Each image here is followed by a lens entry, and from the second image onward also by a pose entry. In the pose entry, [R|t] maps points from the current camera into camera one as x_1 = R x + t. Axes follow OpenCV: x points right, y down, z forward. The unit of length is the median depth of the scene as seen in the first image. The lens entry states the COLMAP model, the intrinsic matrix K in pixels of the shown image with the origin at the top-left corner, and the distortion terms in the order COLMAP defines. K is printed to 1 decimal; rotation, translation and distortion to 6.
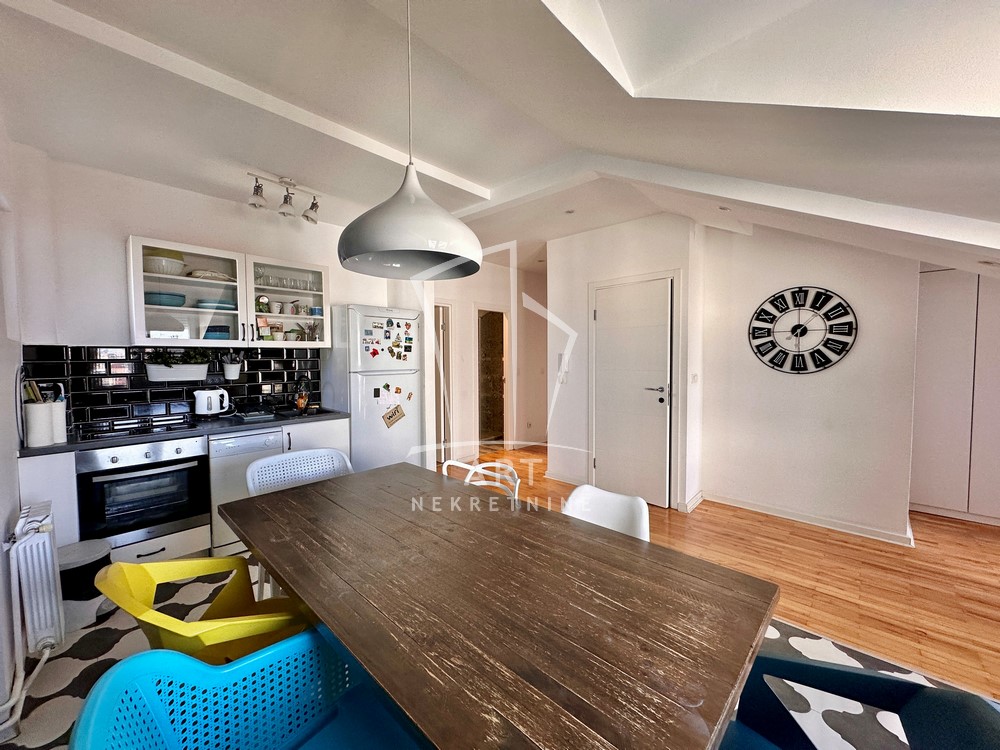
lens RADIAL K [[400.1, 0, 500.0], [0, 400.1, 375.0], [0, 0, 1]] dist [-0.000662, -0.000016]
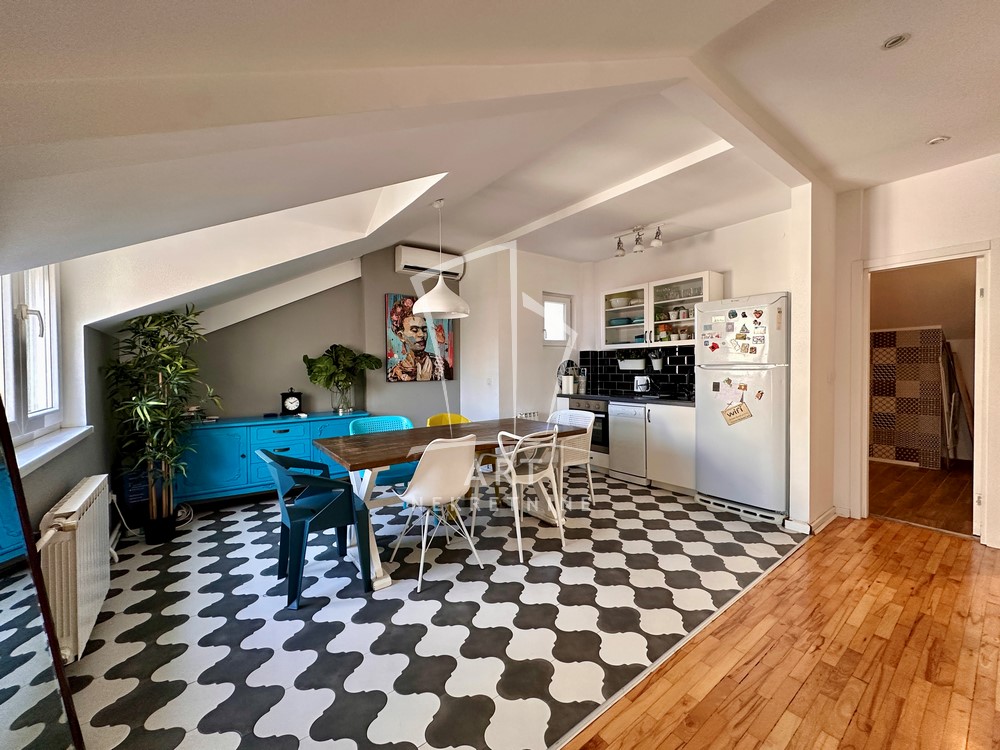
lens RADIAL K [[400.1, 0, 500.0], [0, 400.1, 375.0], [0, 0, 1]] dist [-0.000662, -0.000016]
pose [[-0.164063, 0.029319, -0.986014, 0.804584], [-0.028919, 0.998986, 0.034516, -0.003768], [0.986026, 0.034177, -0.163049, 0.660116]]
